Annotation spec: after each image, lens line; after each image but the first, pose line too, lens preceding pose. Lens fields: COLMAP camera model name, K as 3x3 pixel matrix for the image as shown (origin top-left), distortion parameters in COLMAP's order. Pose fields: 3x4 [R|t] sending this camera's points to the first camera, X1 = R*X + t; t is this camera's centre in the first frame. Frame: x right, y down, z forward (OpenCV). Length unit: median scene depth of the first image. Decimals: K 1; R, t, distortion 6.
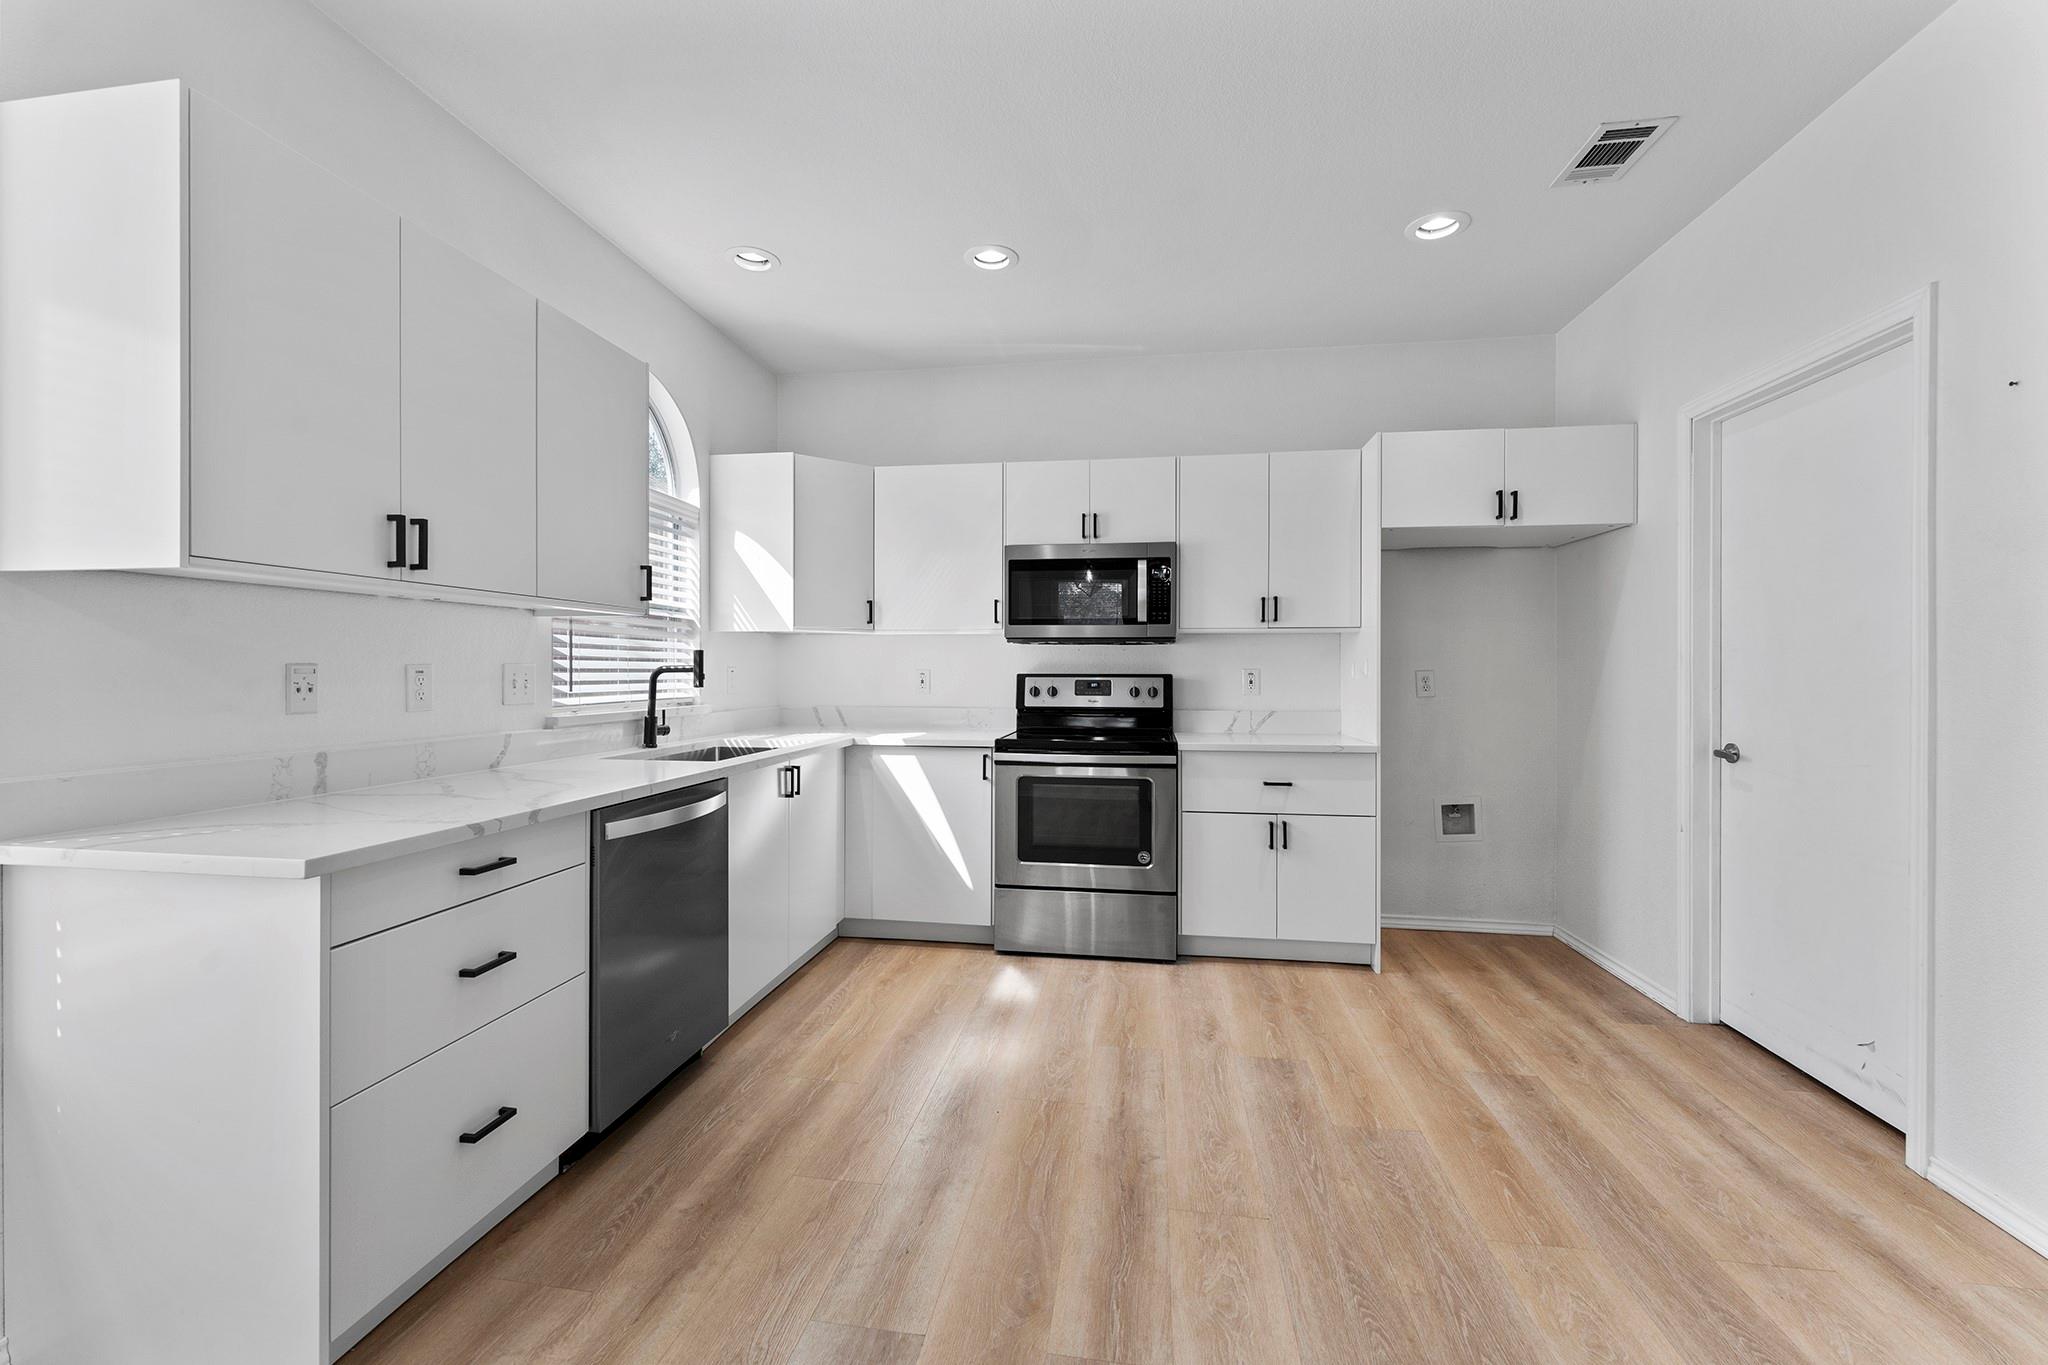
lens RADIAL K [[818.8, 0, 1023.1], [0, 818.8, 671.7], [0, 0, 1]] dist [-0.000858, -0.000158]
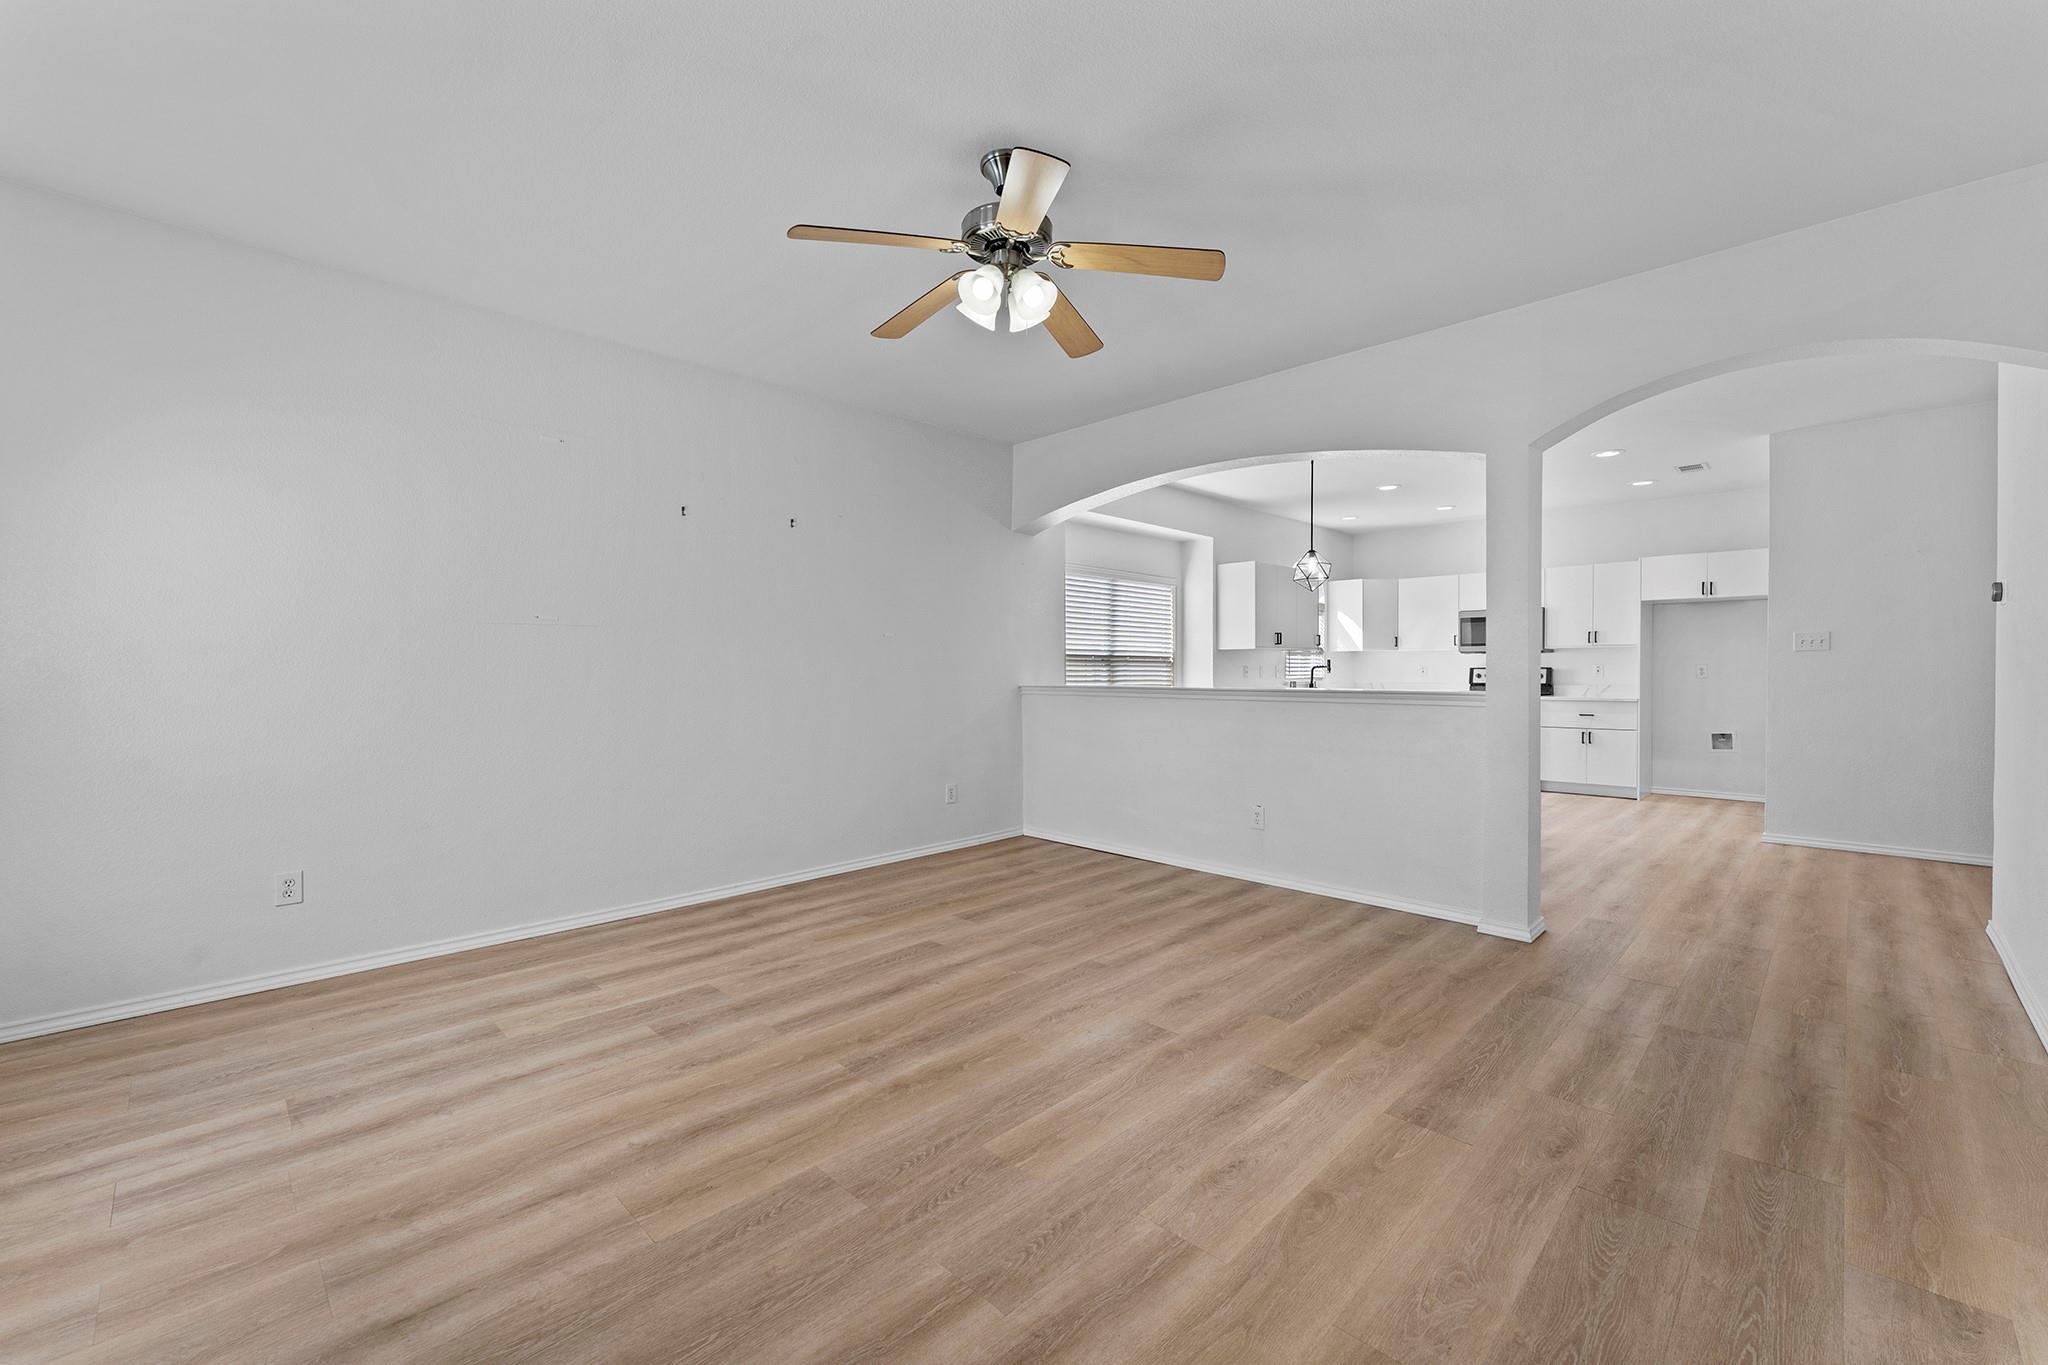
lens RADIAL K [[839.7, 0, 1019.1], [0, 839.7, 673.4], [0, 0, 1]] dist [-0.001029, -0.000292]
pose [[0.804775, -0.001558, -0.593578, 0.419824], [0.003754, 0.999990, 0.002465, 0.009429], [0.593568, -0.004212, 0.804772, -1.781594]]
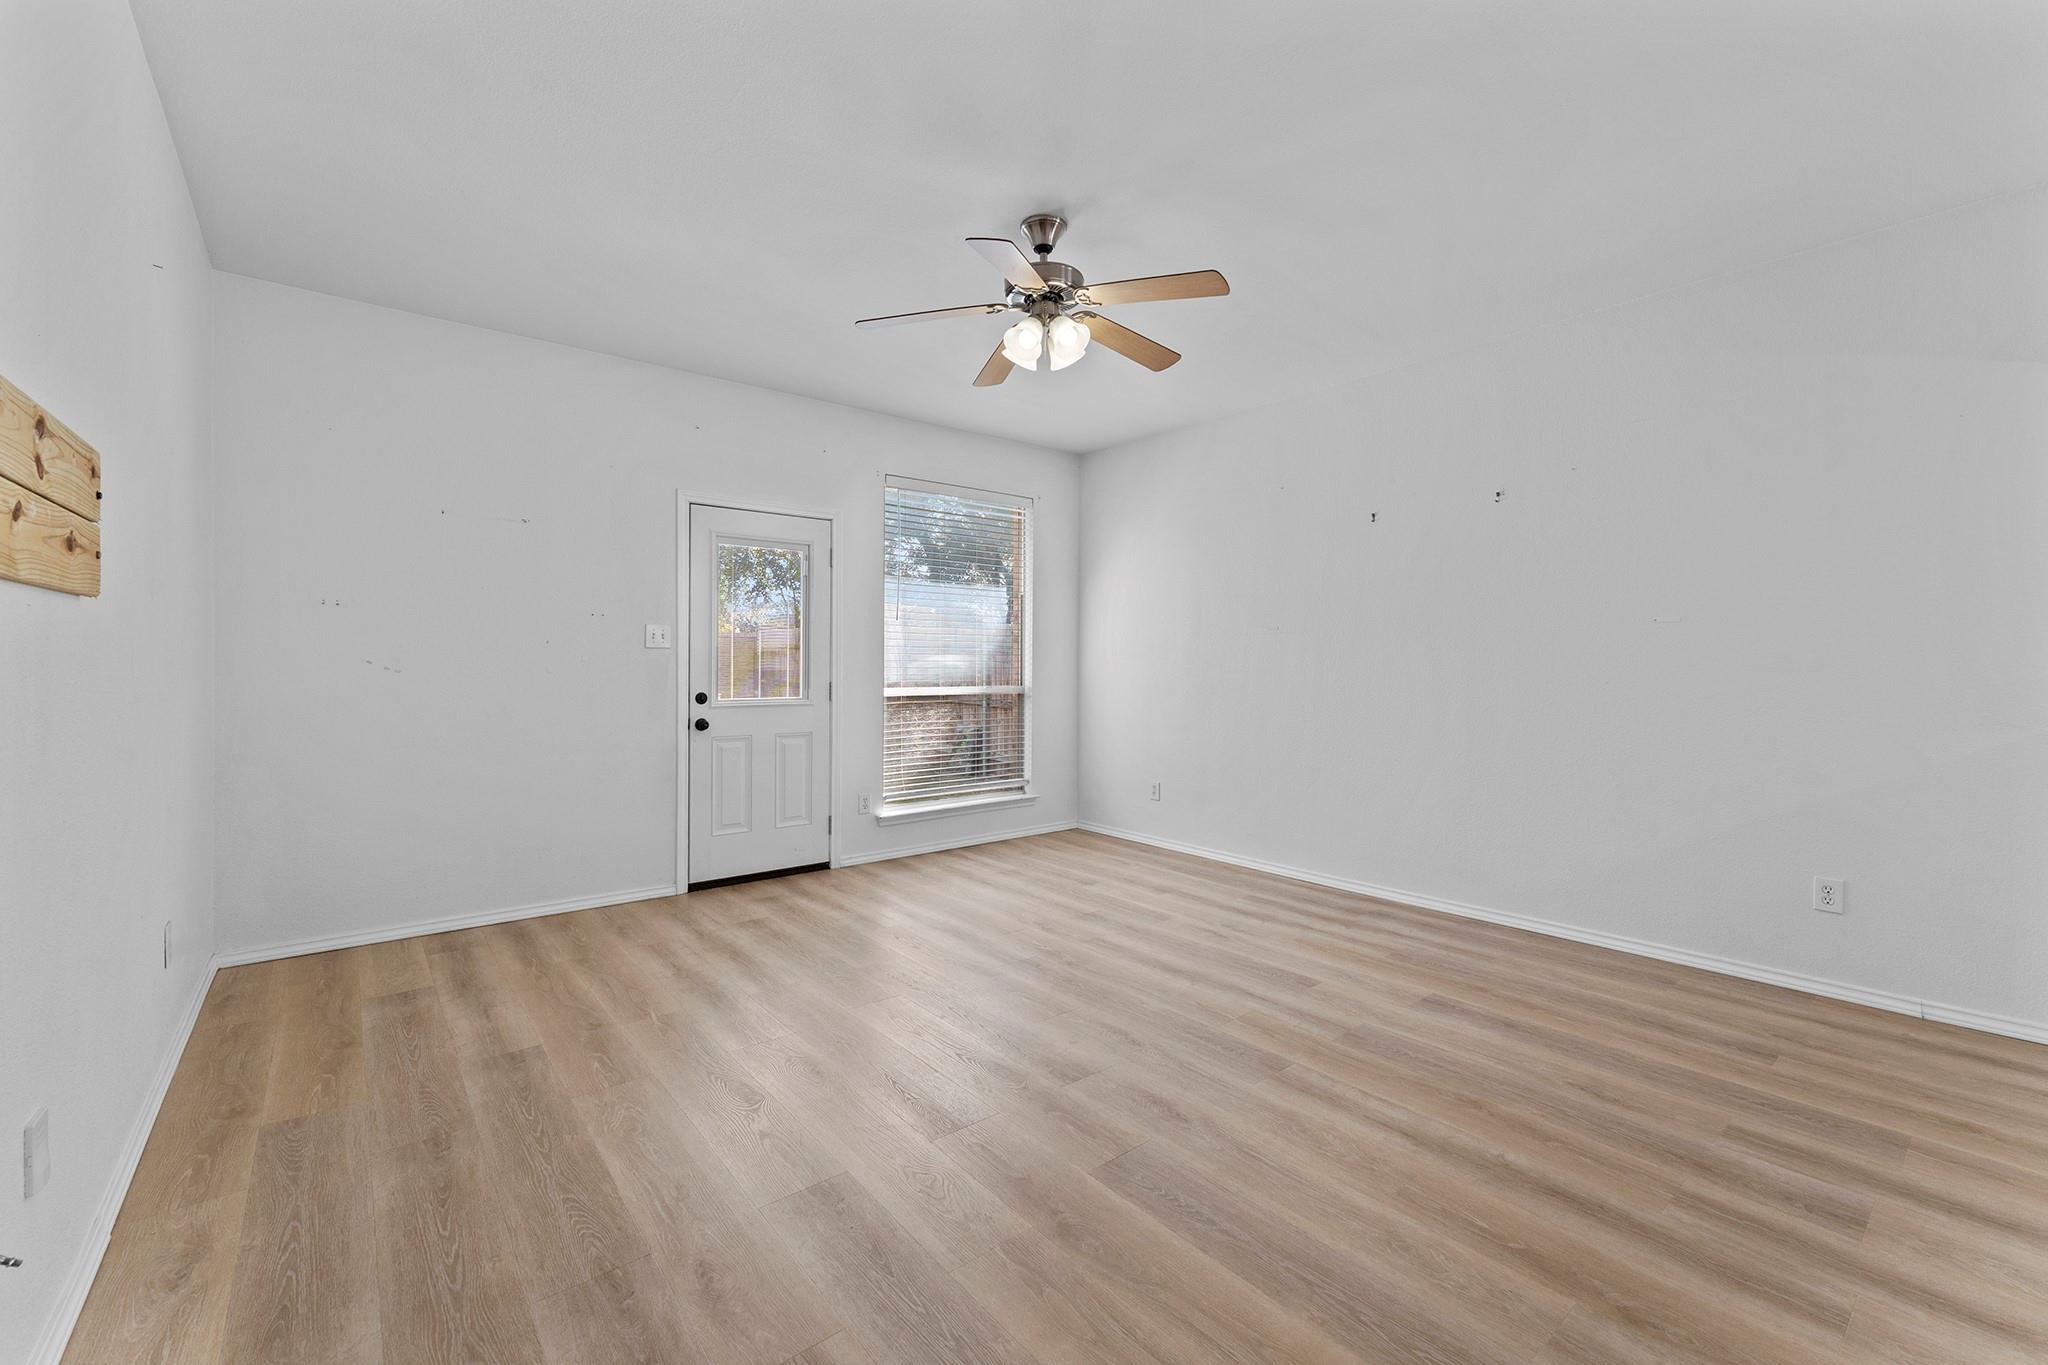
lens RADIAL K [[839.7, 0, 1019.1], [0, 839.7, 673.4], [0, 0, 1]] dist [-0.001029, -0.000292]
pose [[-0.678943, 0.001950, -0.734188, 0.610019], [-0.006306, 0.999944, 0.008487, 0.003671], [0.734164, 0.010392, -0.678893, -0.576587]]
